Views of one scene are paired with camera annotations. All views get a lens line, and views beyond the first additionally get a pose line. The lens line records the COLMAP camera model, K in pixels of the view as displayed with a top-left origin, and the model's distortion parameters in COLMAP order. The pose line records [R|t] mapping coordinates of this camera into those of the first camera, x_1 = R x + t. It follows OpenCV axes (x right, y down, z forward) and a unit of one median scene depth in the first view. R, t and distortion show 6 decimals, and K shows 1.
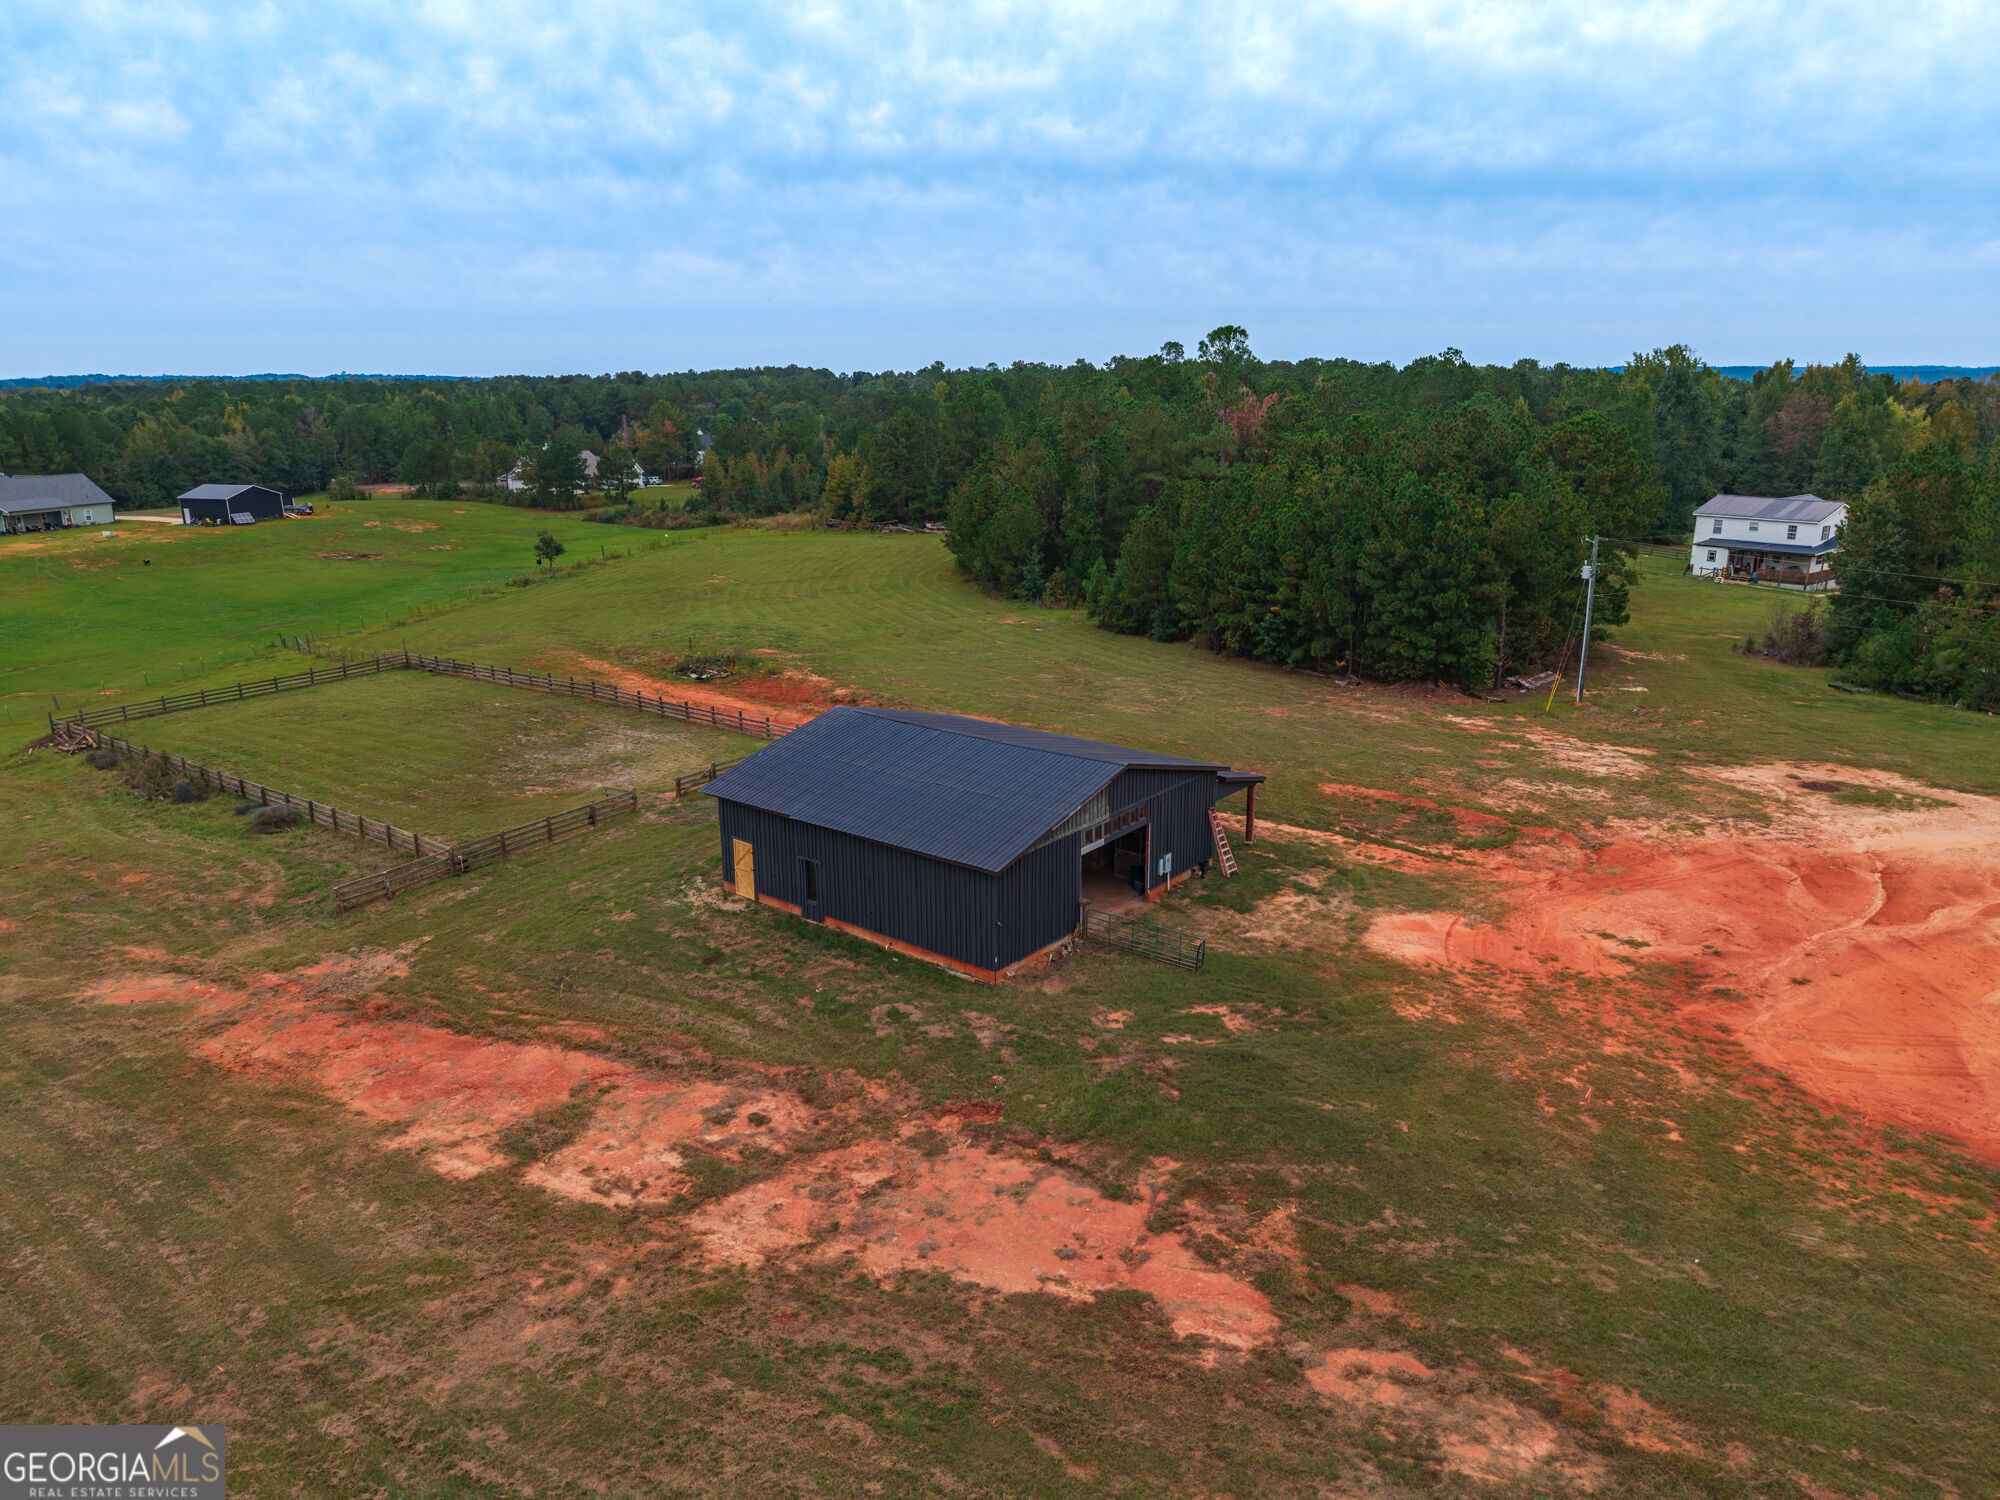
lens RADIAL K [[1397.7, 0, 1000.0], [0, 1397.7, 750.0], [0, 0, 1]] dist [0.050963, -0.074156]
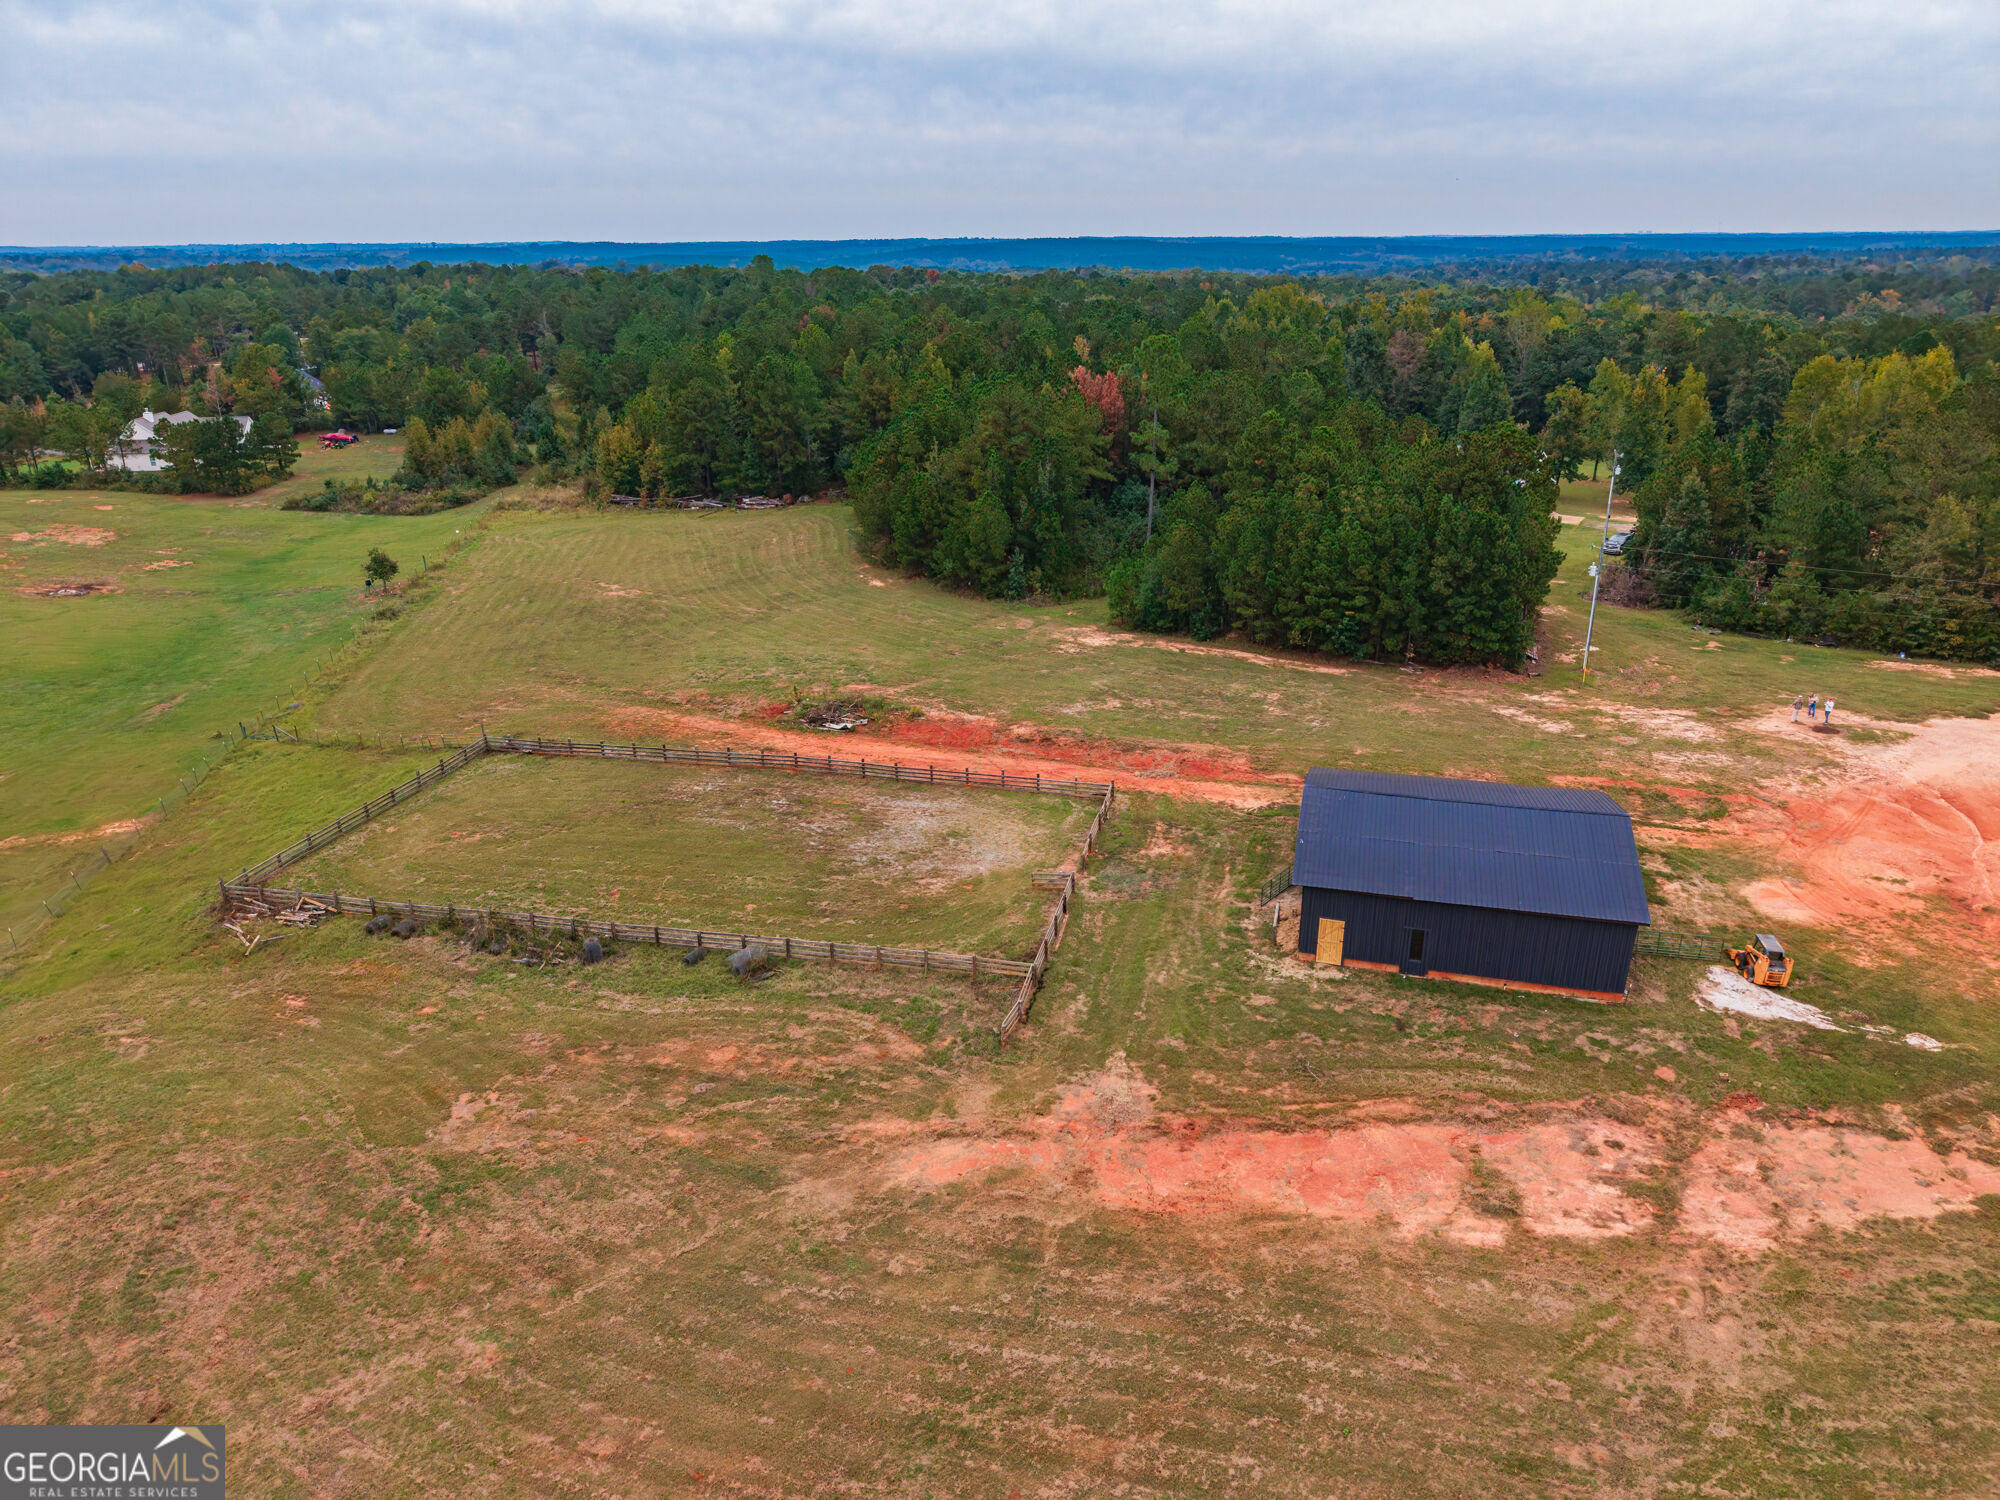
lens RADIAL K [[1396.8, 0, 1000.0], [0, 1396.8, 750.0], [0, 0, 1]] dist [0.003474, -0.004067]
pose [[0.915337, -0.142881, 0.376488, -0.960457], [0.106515, 0.987543, 0.115817, -0.273611], [-0.388347, -0.065910, 0.919153, 0.012282]]
